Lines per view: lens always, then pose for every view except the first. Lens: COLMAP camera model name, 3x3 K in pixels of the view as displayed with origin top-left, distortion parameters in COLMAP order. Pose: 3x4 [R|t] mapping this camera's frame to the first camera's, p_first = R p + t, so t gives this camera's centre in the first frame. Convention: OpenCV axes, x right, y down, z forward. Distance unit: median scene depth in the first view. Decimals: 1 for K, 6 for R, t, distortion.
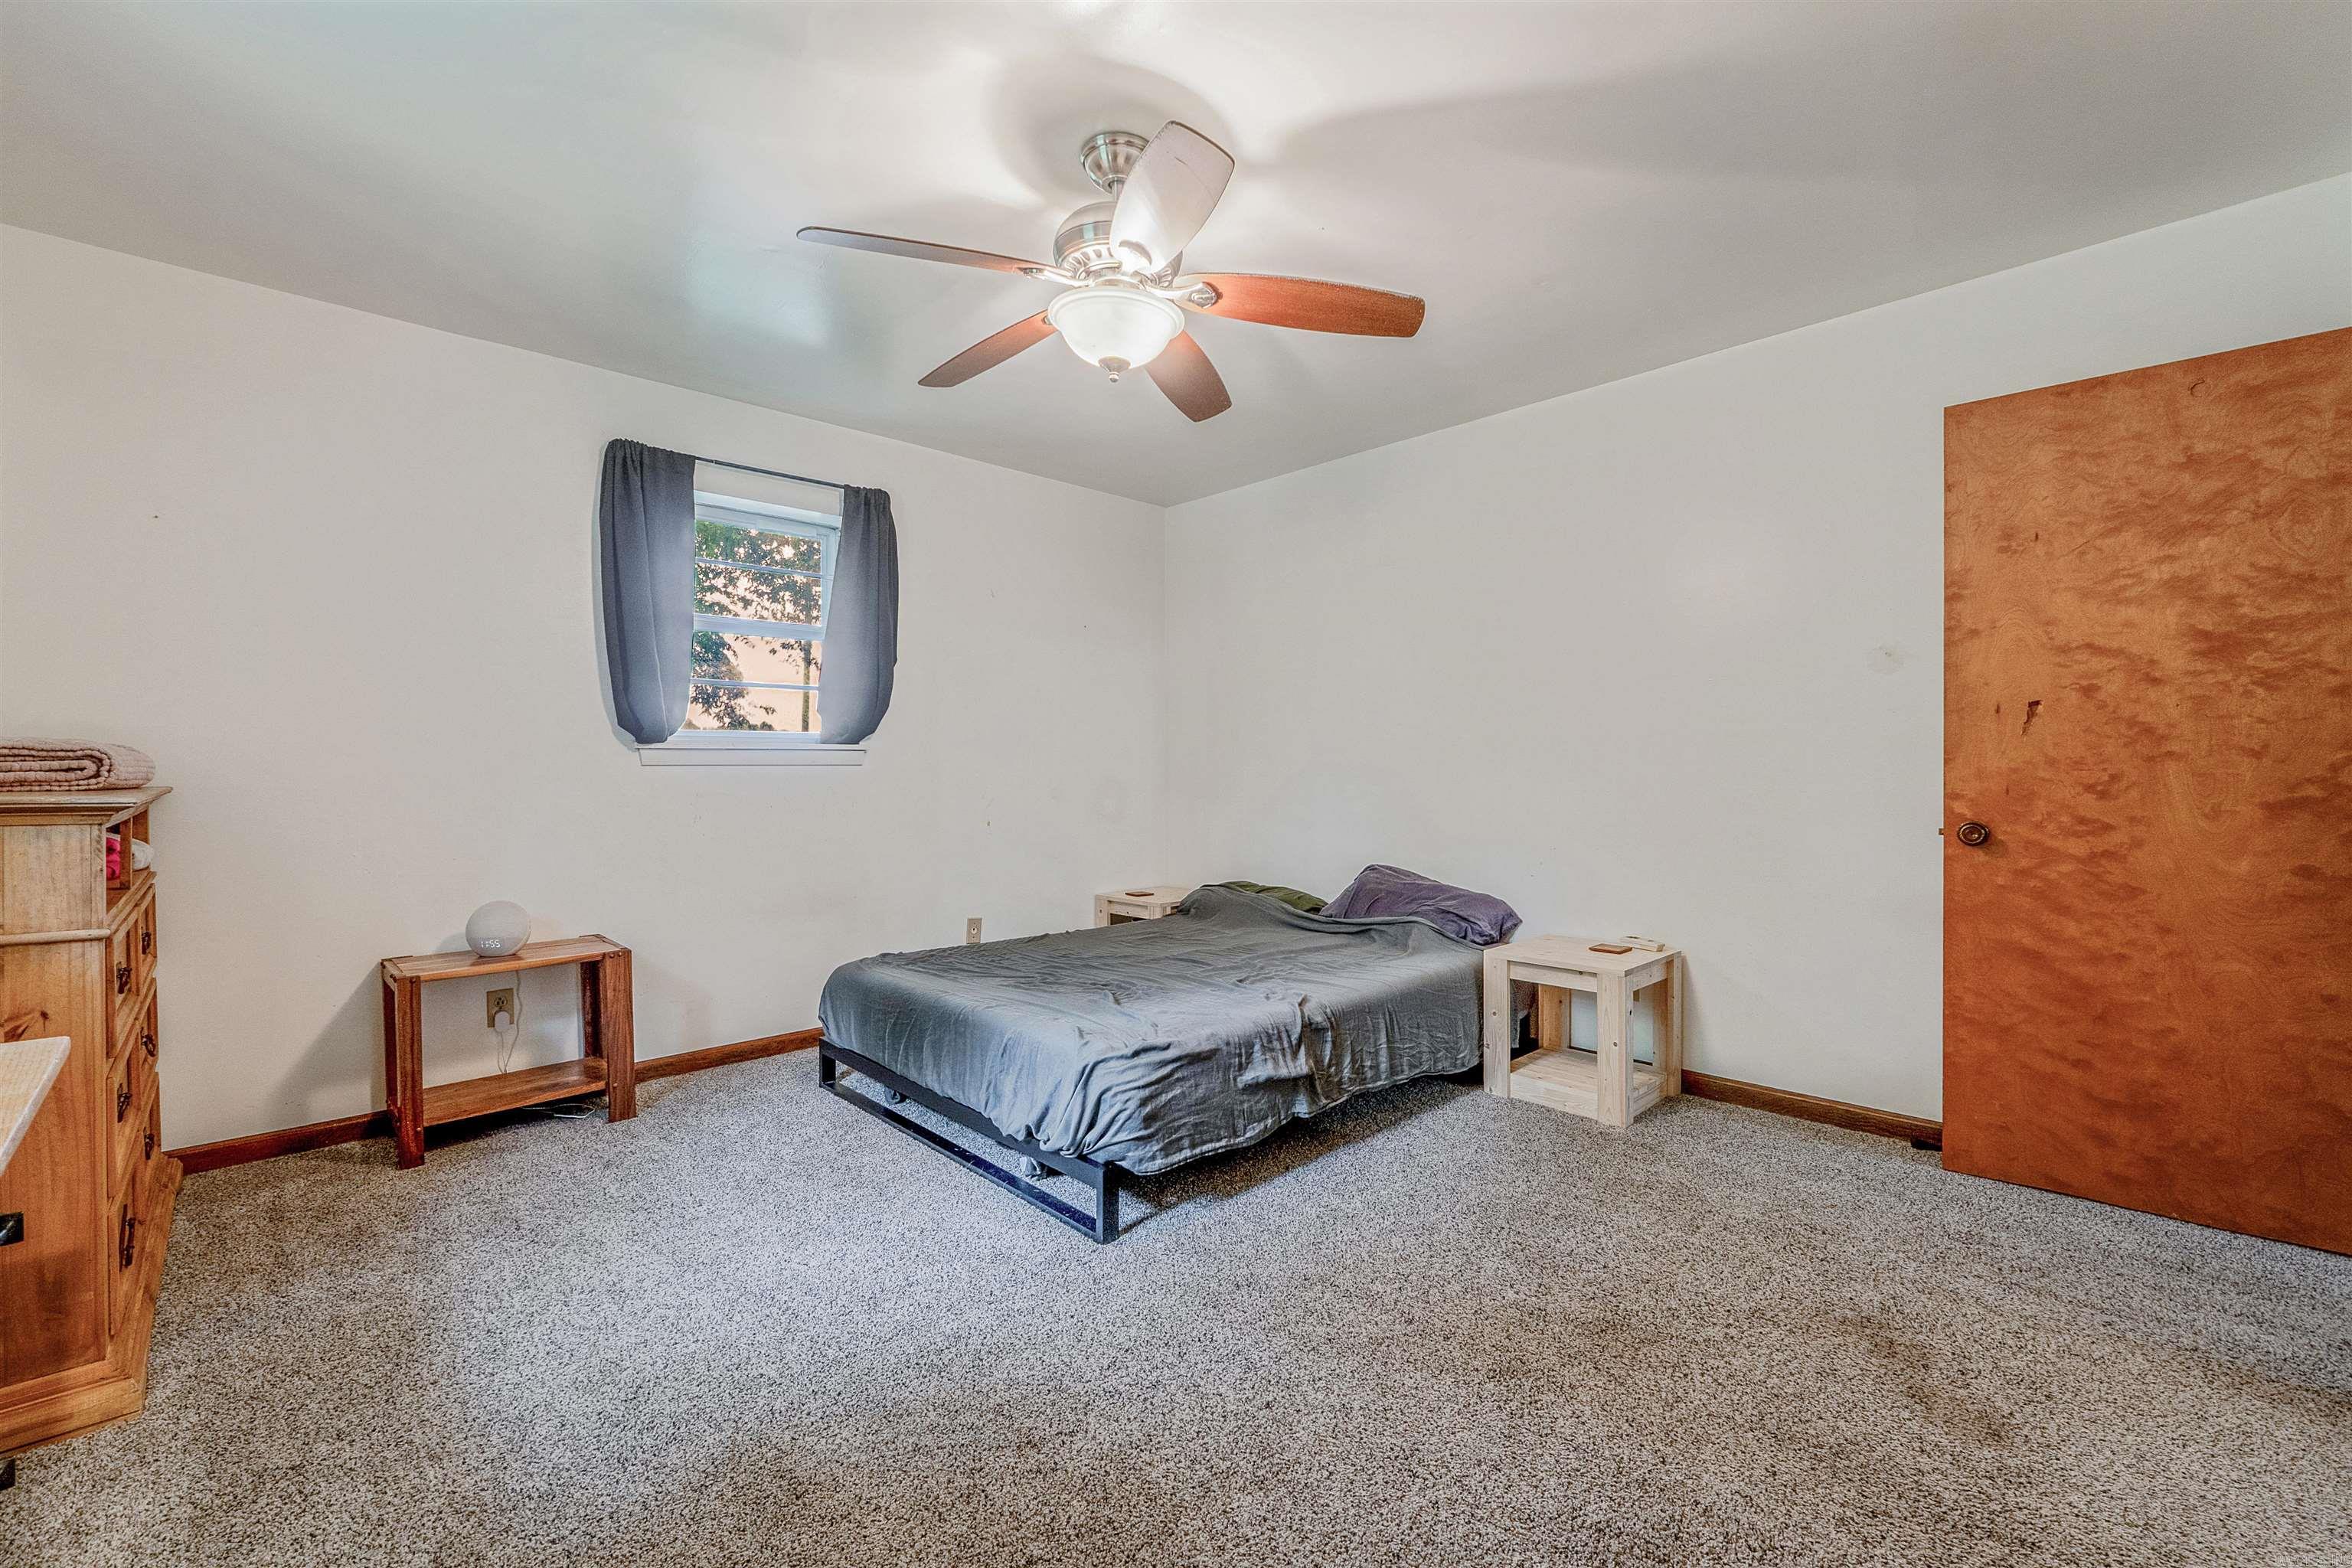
lens RADIAL K [[986.2, 0, 1173.5], [0, 986.2, 774.5], [0, 0, 1]] dist [-0.004838, -0.001070]
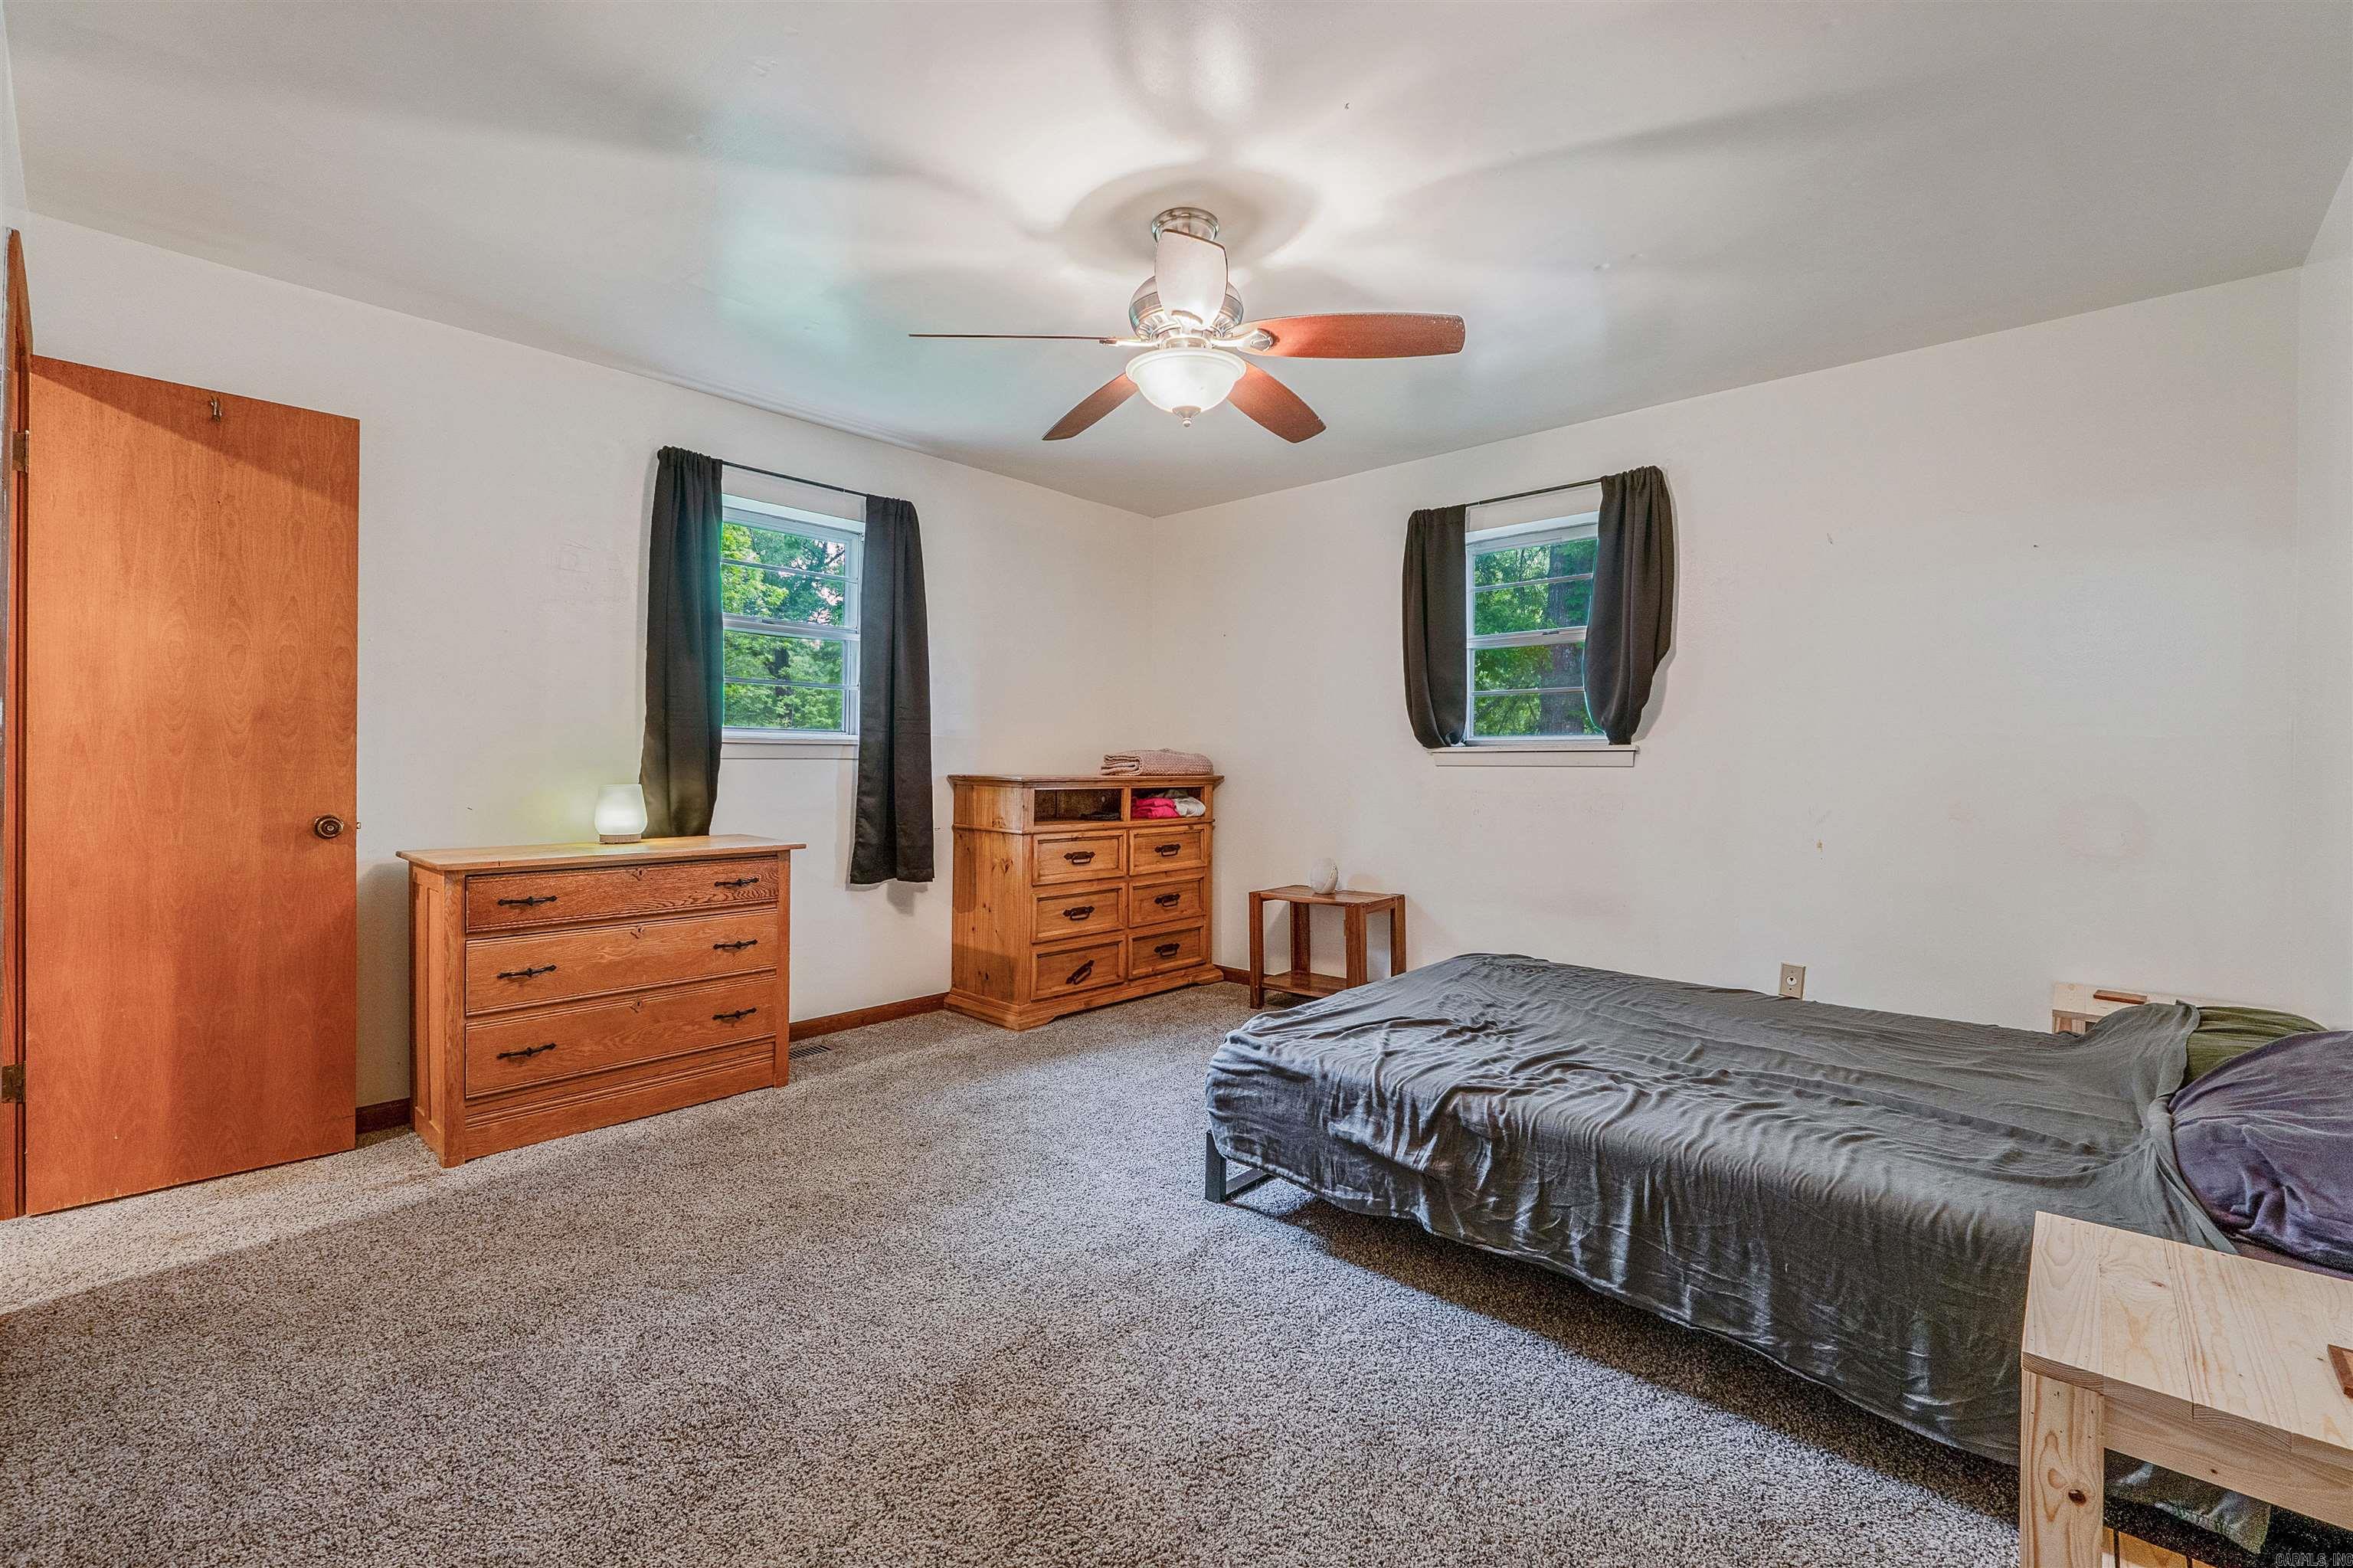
lens RADIAL K [[986.7, 0, 1174.2], [0, 986.7, 775.3], [0, 0, 1]] dist [-0.004838, -0.001070]
pose [[0.068702, 0.008966, -0.997597, 0.878032], [-0.011767, 0.999897, 0.008176, -0.005913], [0.997568, 0.011177, 0.068801, 0.754037]]
